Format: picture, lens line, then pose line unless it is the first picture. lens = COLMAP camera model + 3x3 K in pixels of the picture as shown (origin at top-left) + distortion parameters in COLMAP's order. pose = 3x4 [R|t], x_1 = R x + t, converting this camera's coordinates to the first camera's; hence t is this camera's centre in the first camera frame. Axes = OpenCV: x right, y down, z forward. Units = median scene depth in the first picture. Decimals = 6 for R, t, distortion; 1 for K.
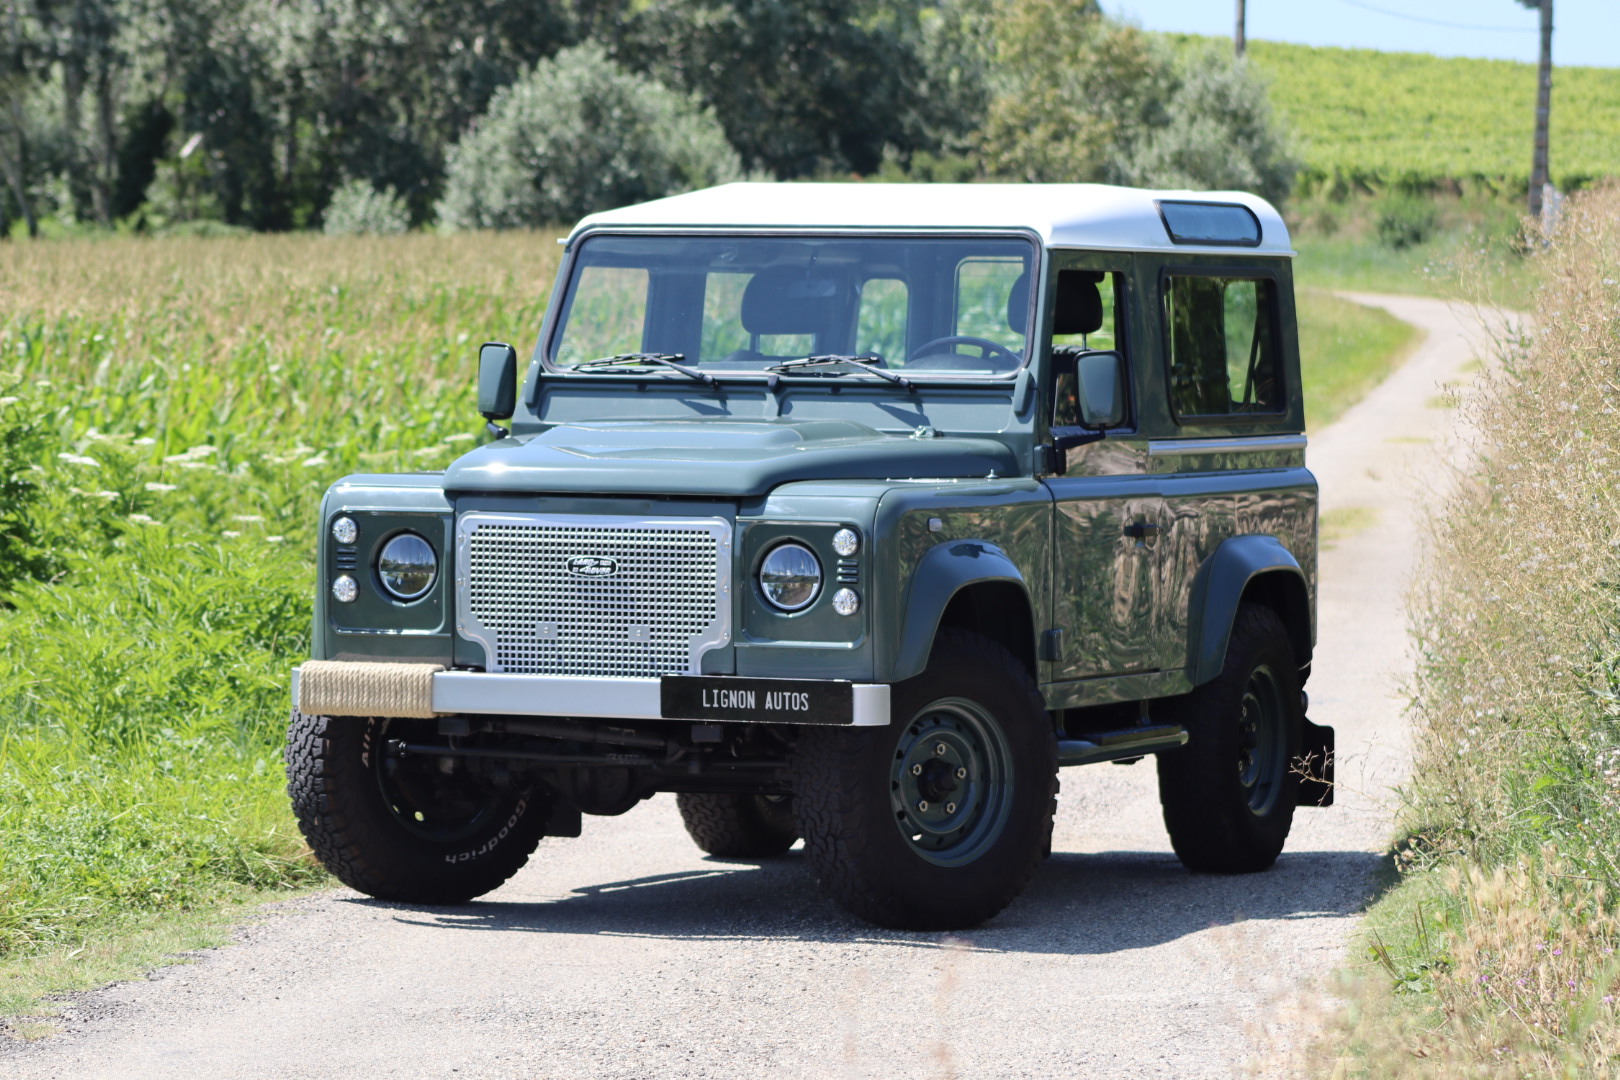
lens RADIAL K [[7367.1, 0, 803.1], [0, 7367.1, 542.5], [0, 0, 1]] dist [0.339531, 0.000000]
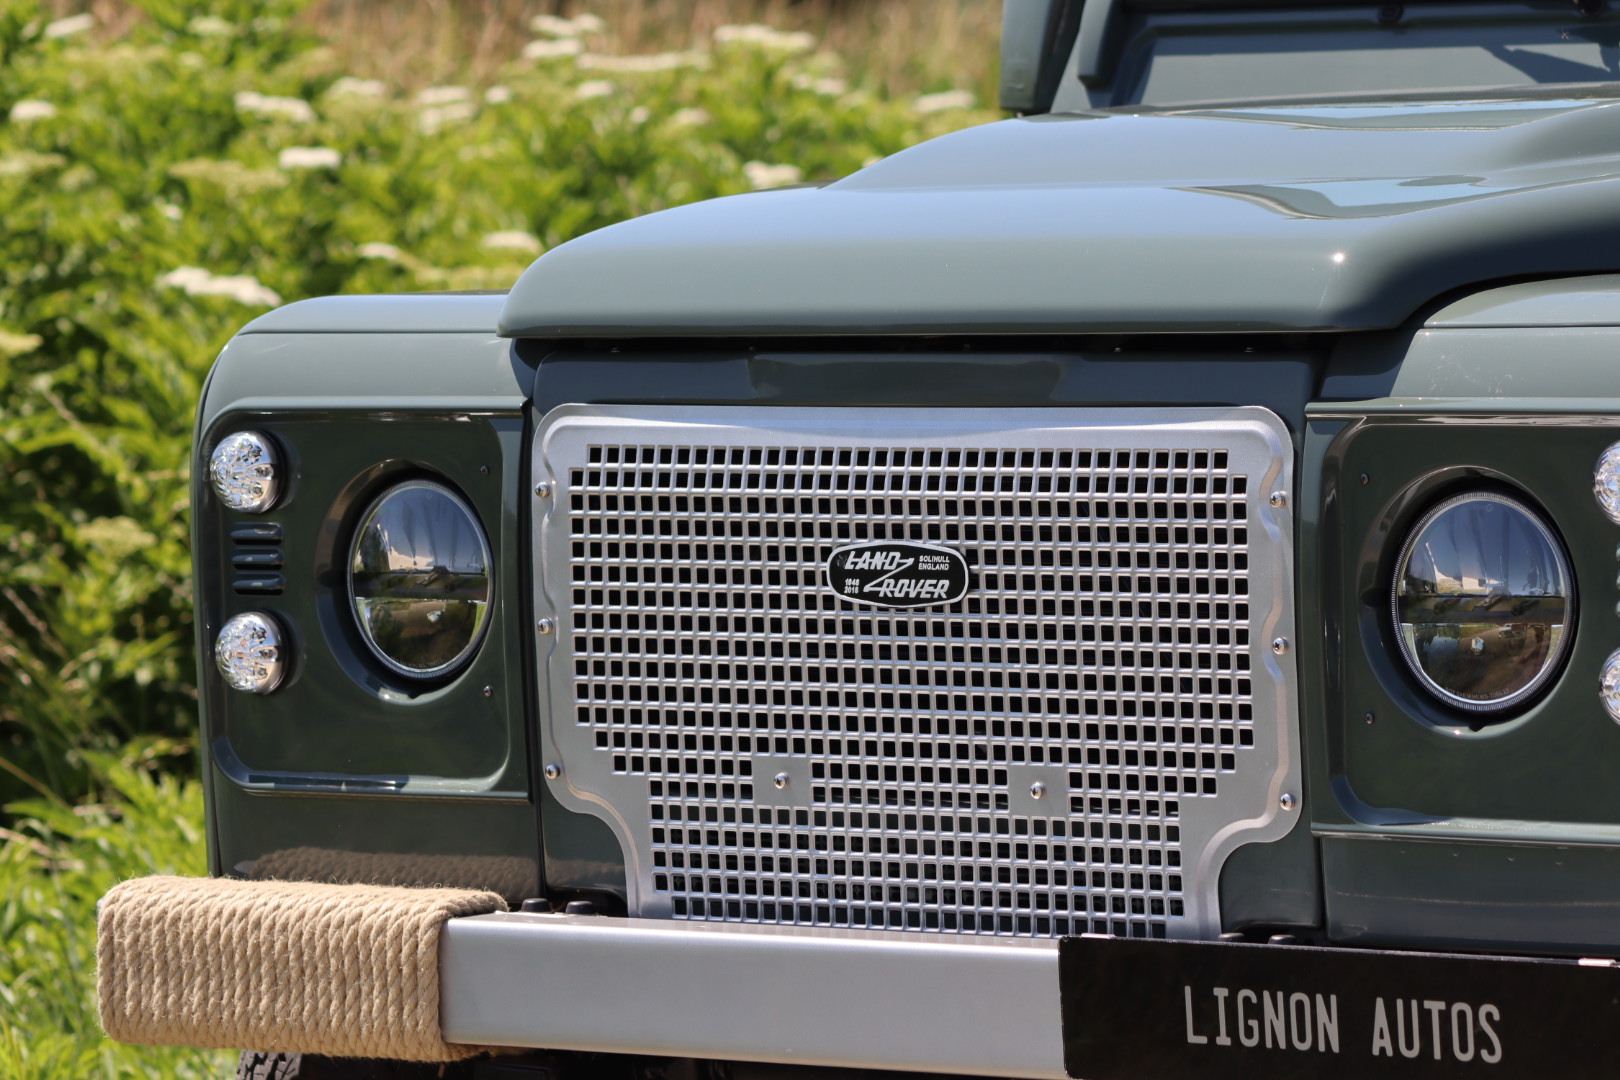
lens RADIAL K [[8791.4, 0, 811.9], [0, 8791.4, 551.6], [0, 0, 1]] dist [0.742553, 0.000000]
pose [[0.955377, -0.016240, -0.294943, 0.076017], [0.019031, 0.999797, 0.006596, -0.000232], [0.294776, -0.011915, 0.955492, 0.642204]]
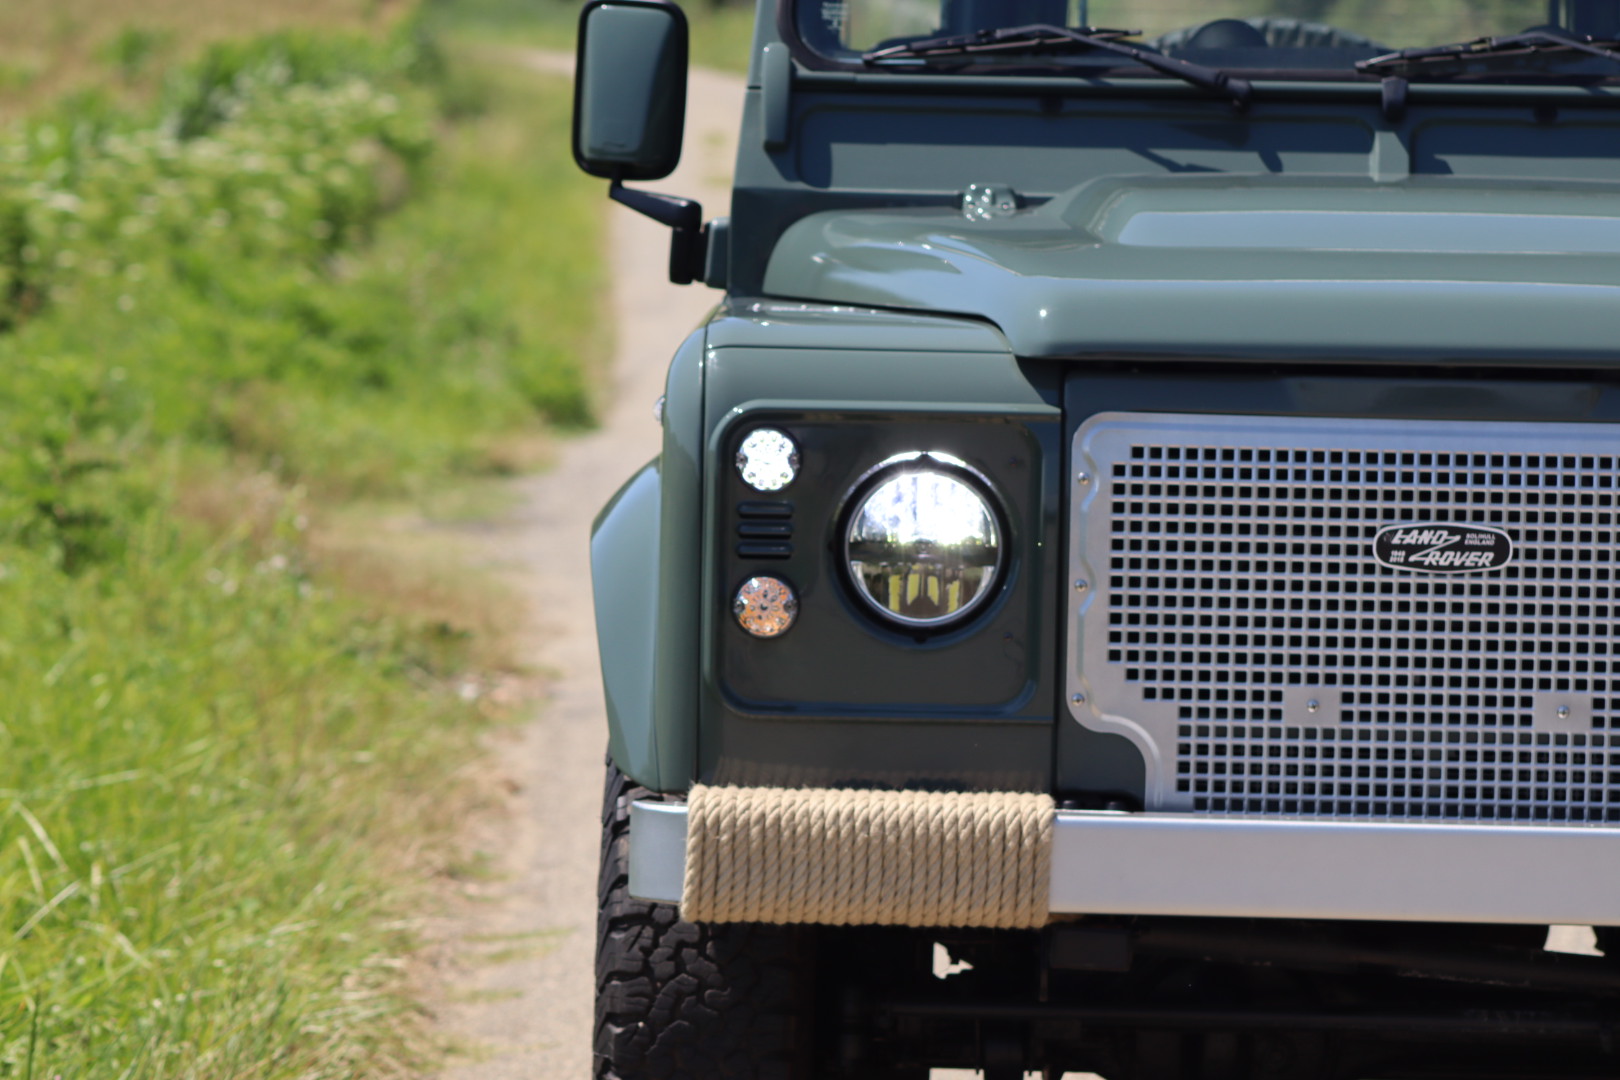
lens RADIAL K [[10119.5, 0, 809.1], [0, 10119.5, 547.8], [0, 0, 1]] dist [0.556353, 0.000000]
pose [[0.931090, -0.011027, 0.364622, -0.262672], [0.002910, 0.999736, 0.022802, -0.009557], [-0.364777, -0.020170, 0.930876, 0.489382]]
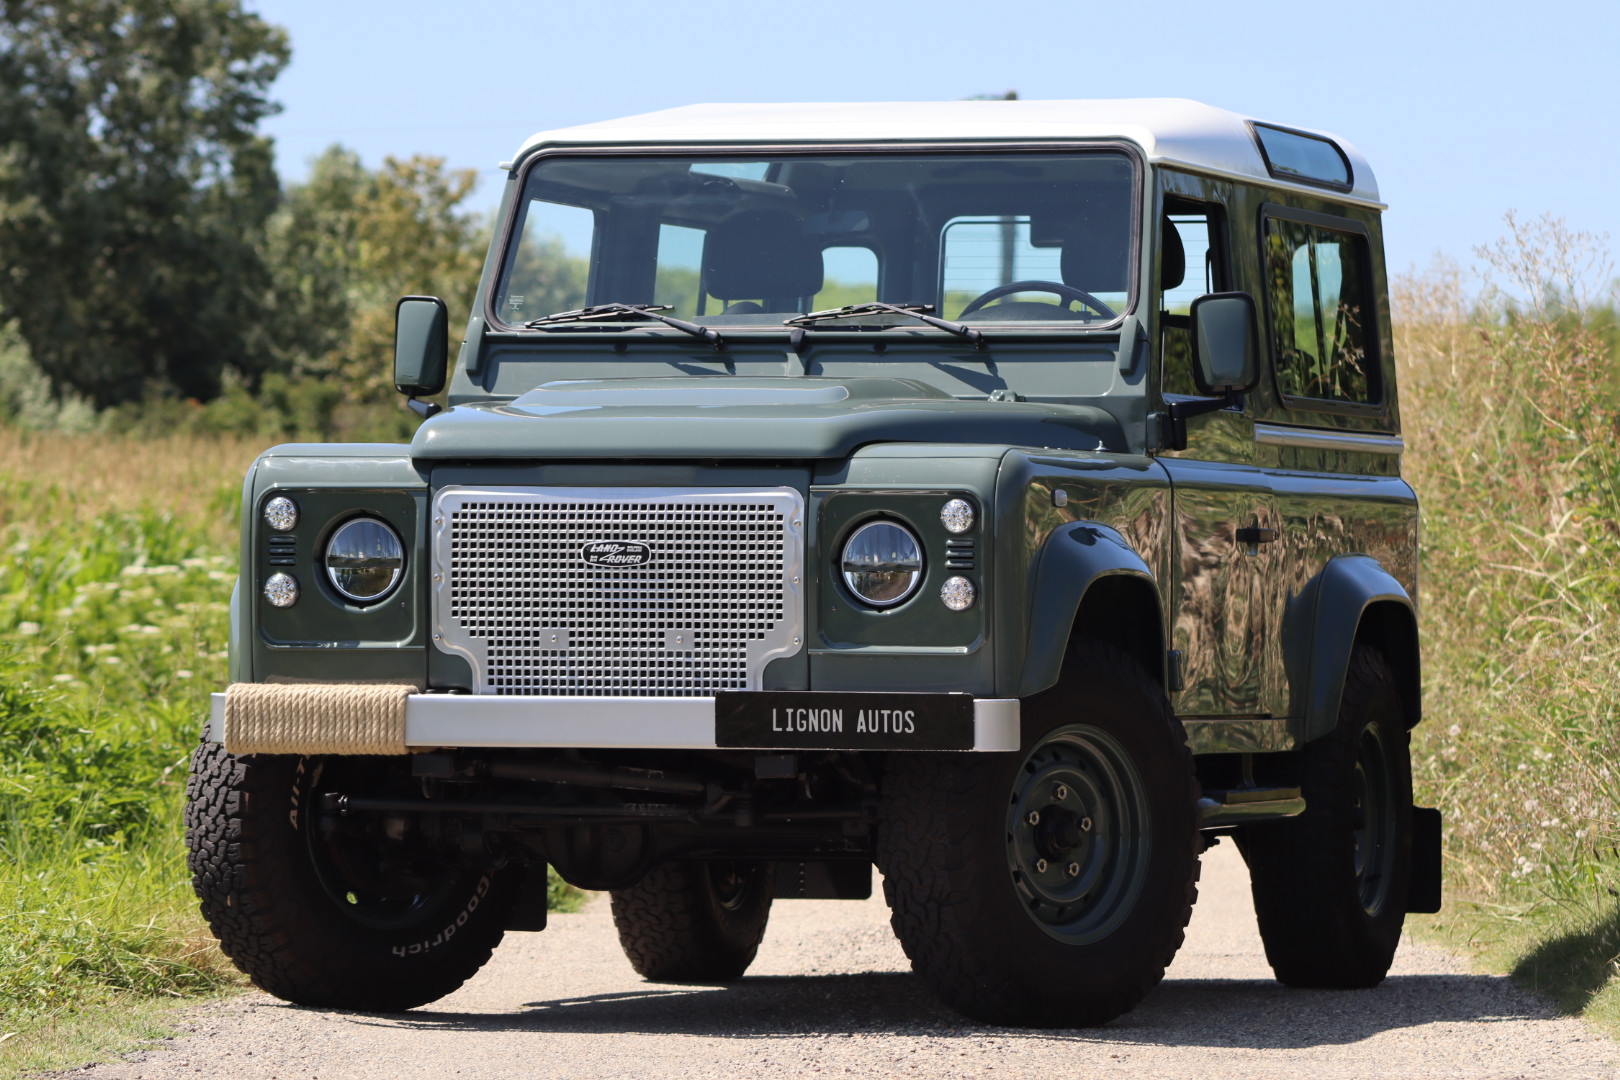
lens RADIAL K [[8791.4, 0, 813.3], [0, 8791.4, 544.0], [0, 0, 1]] dist [0.742553, 0.000000]
pose [[0.995910, -0.002931, 0.090300, -0.090306], [0.006520, 0.999199, -0.039476, 0.038259], [-0.090112, 0.039904, 0.995132, 0.084826]]
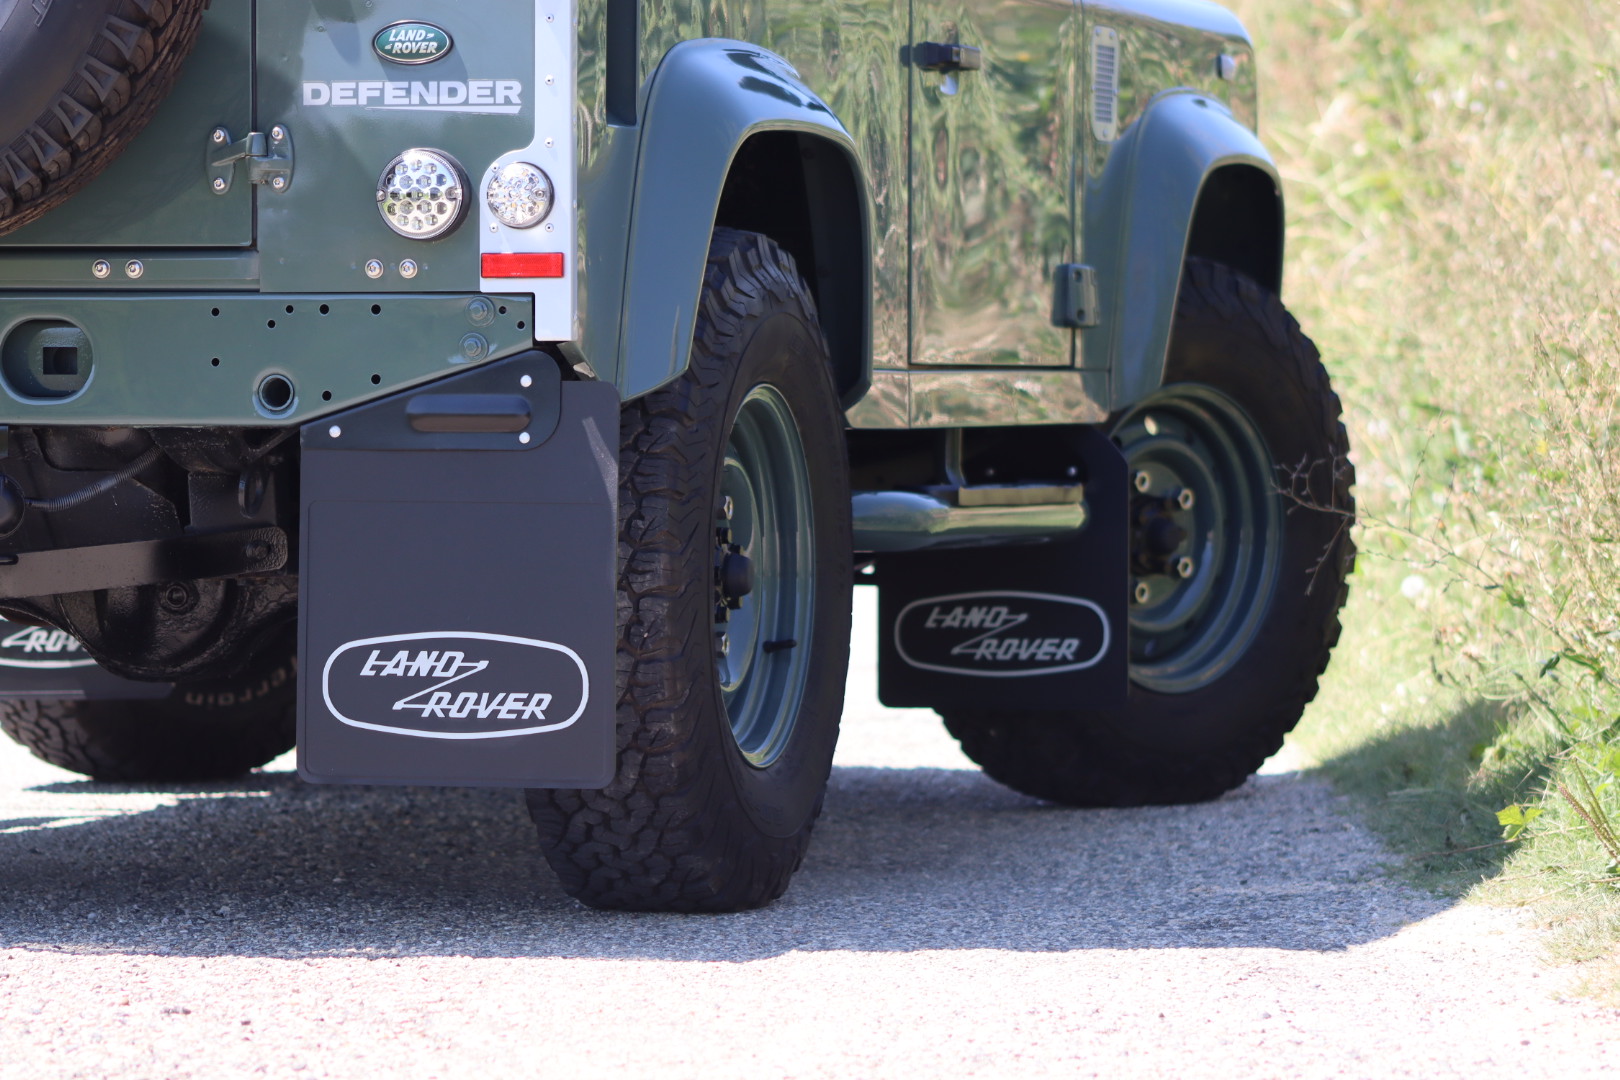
lens RADIAL K [[8455.9, 0, 805.3], [0, 8455.9, 545.0], [0, 0, 1]] dist [0.390096, 0.000000]
pose [[0.994273, -0.009712, 0.106430, -0.029546], [0.009413, 0.999950, 0.003314, 0.031328], [-0.106457, -0.002293, 0.994315, 0.392543]]
